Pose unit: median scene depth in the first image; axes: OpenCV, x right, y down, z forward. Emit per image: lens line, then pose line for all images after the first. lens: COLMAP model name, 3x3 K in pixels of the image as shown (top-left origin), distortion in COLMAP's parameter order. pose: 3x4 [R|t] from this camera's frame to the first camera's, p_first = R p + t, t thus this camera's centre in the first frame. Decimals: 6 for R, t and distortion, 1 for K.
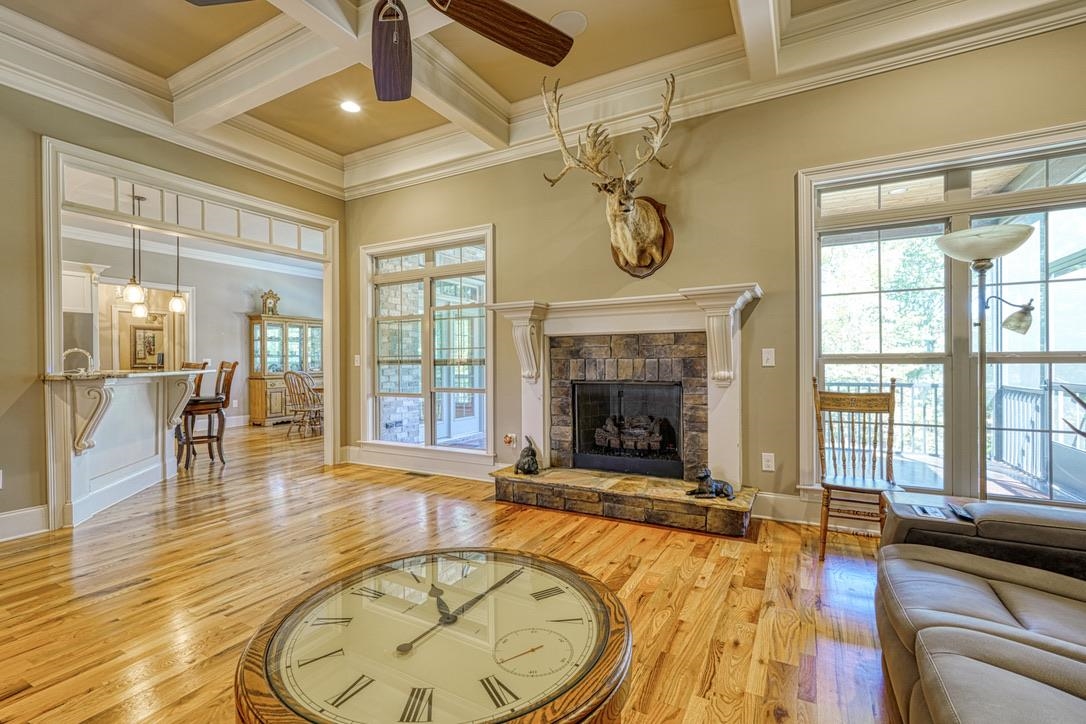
lens RADIAL K [[482.5, 0, 543.0], [0, 482.5, 362.0], [0, 0, 1]] dist [-0.008204, 0.000173]
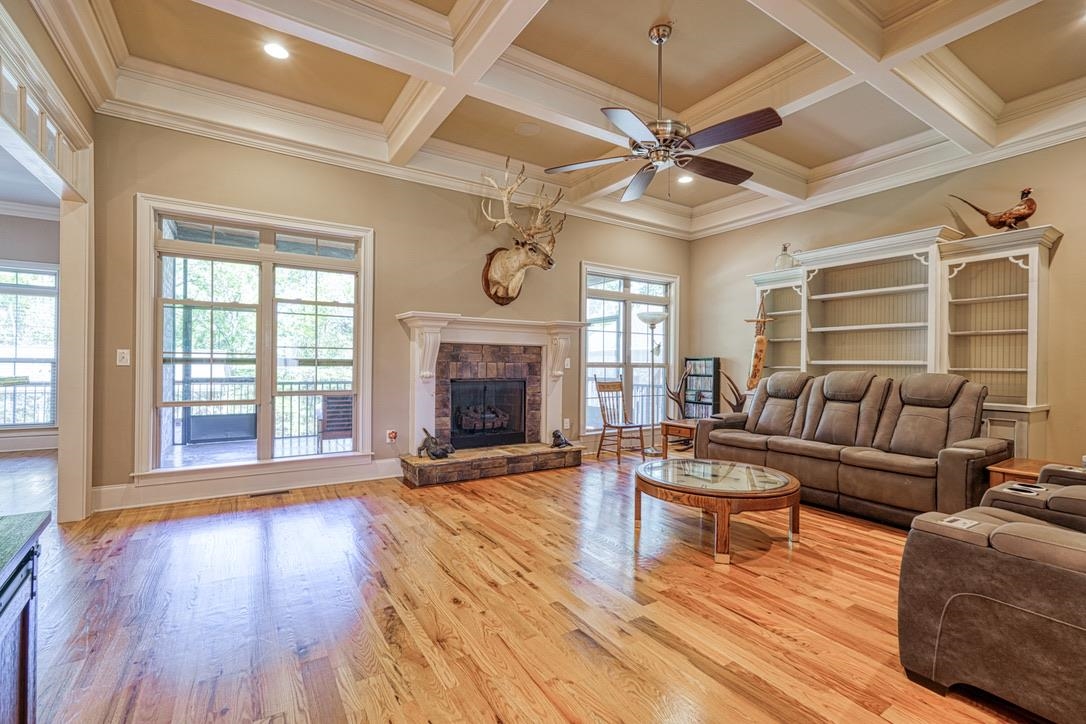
lens RADIAL K [[474.5, 0, 540.7], [0, 474.5, 366.6], [0, 0, 1]] dist [-0.008475, 0.000600]
pose [[0.487964, 0.009821, 0.872809, -0.956701], [-0.010587, 0.999930, -0.005333, 0.010802], [-0.872800, -0.006638, 0.488033, 0.225766]]
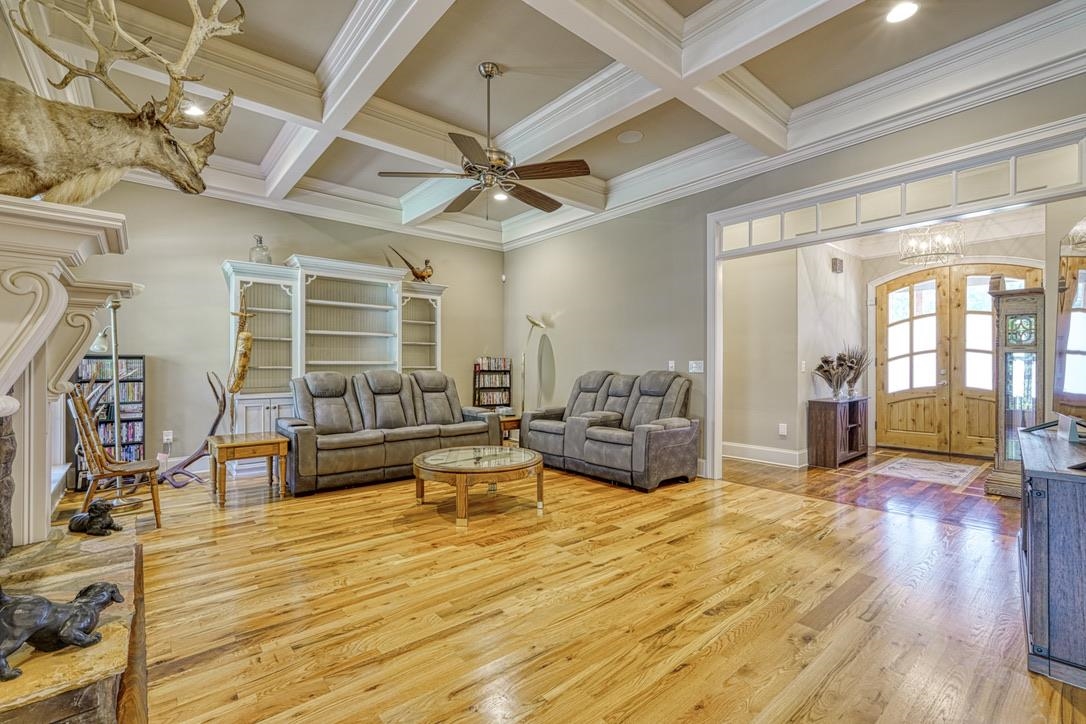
lens RADIAL K [[474.5, 0, 540.7], [0, 474.5, 366.6], [0, 0, 1]] dist [-0.008475, 0.000600]
pose [[-0.928643, 0.009403, 0.370855, -0.572842], [0.009802, 0.999952, -0.000809, 0.003117], [-0.370845, 0.002884, -0.928690, 1.259871]]
